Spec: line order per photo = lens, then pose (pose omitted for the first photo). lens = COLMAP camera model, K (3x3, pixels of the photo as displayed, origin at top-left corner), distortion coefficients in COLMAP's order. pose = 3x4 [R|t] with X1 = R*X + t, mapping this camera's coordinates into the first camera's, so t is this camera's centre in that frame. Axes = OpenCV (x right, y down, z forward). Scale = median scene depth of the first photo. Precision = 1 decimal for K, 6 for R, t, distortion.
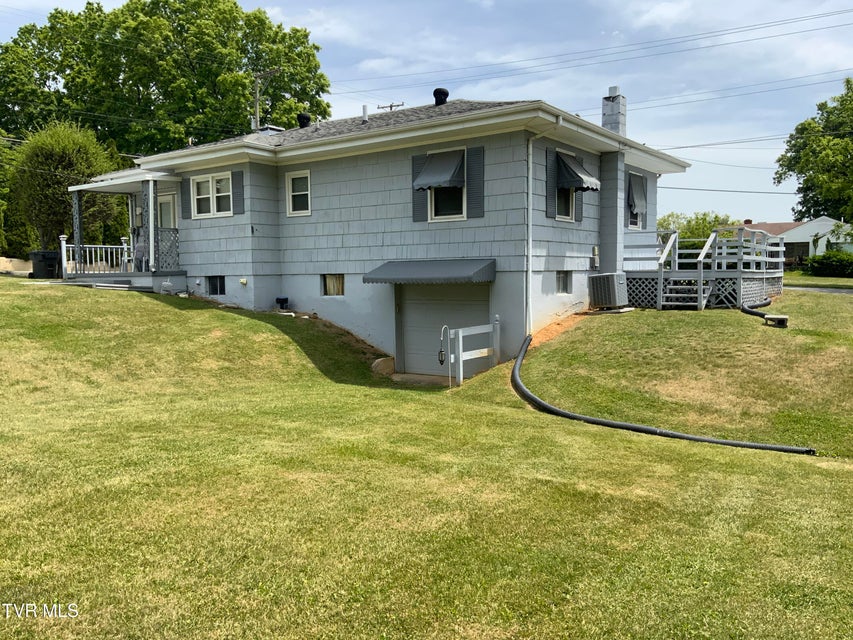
lens RADIAL K [[701.4, 0, 421.0], [0, 701.4, 317.2], [0, 0, 1]] dist [0.089293, -0.151829]
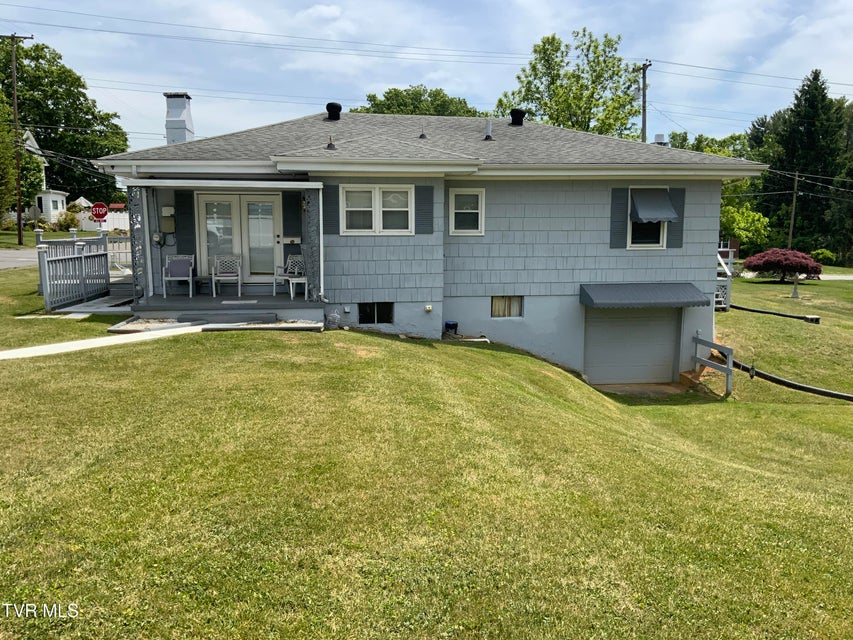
lens RADIAL K [[701.4, 0, 421.0], [0, 701.4, 317.2], [0, 0, 1]] dist [0.089293, -0.151829]
pose [[0.732214, -0.076462, 0.676769, -0.880982], [0.033321, 0.996510, 0.076535, -0.110103], [-0.680259, -0.033489, 0.732206, 0.351331]]
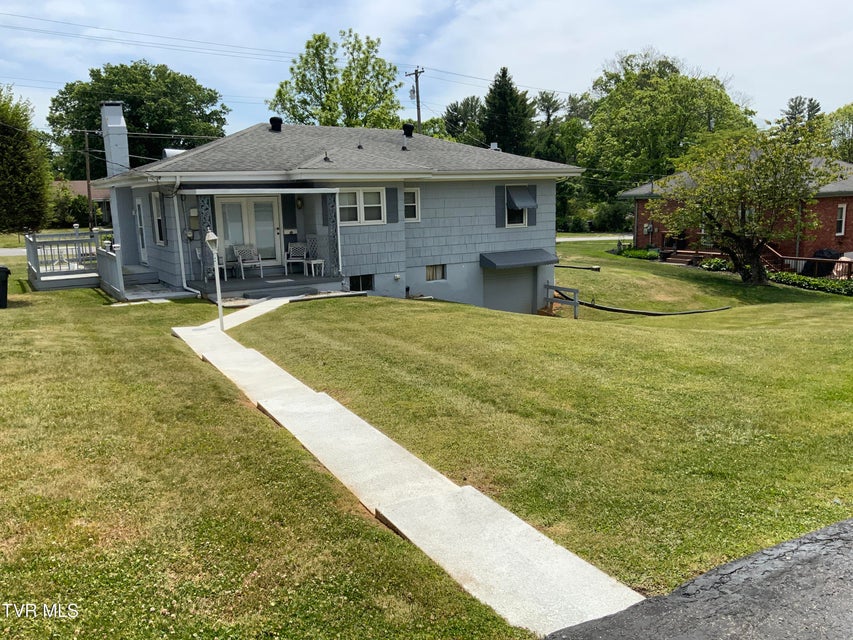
lens RADIAL K [[701.4, 0, 421.0], [0, 701.4, 317.2], [0, 0, 1]] dist [0.089293, -0.151829]
pose [[0.385965, -0.155580, 0.909300, -1.392101], [0.075562, 0.987696, 0.136920, -0.149039], [-0.919413, 0.015862, 0.392972, 0.481552]]
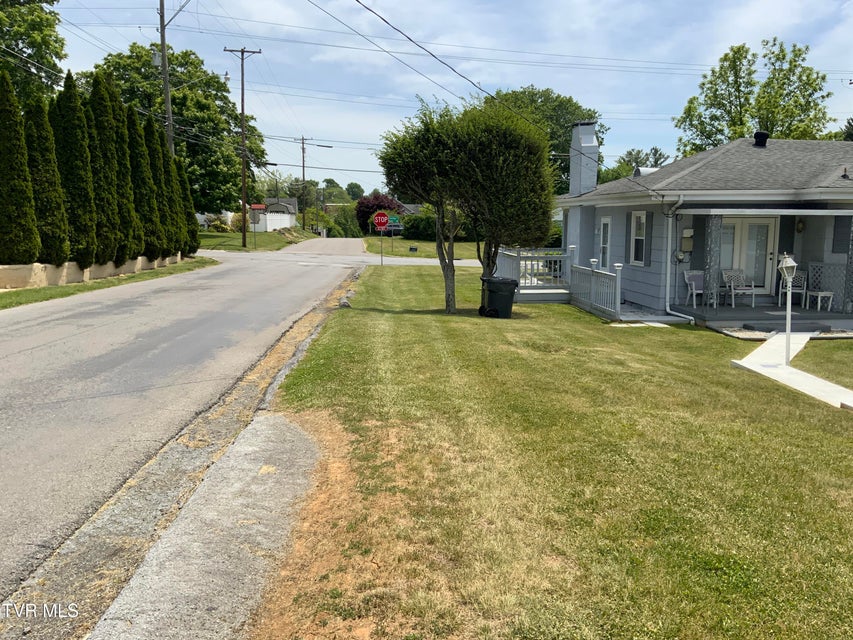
lens RADIAL K [[708.7, 0, 426.5], [0, 708.7, 320.0], [0, 0, 1]] dist [-0.017213, -0.009272]
pose [[0.757478, -0.082899, 0.647576, -1.474406], [0.032086, 0.995434, 0.089898, -0.164787], [-0.652072, -0.047318, 0.756679, 0.696891]]
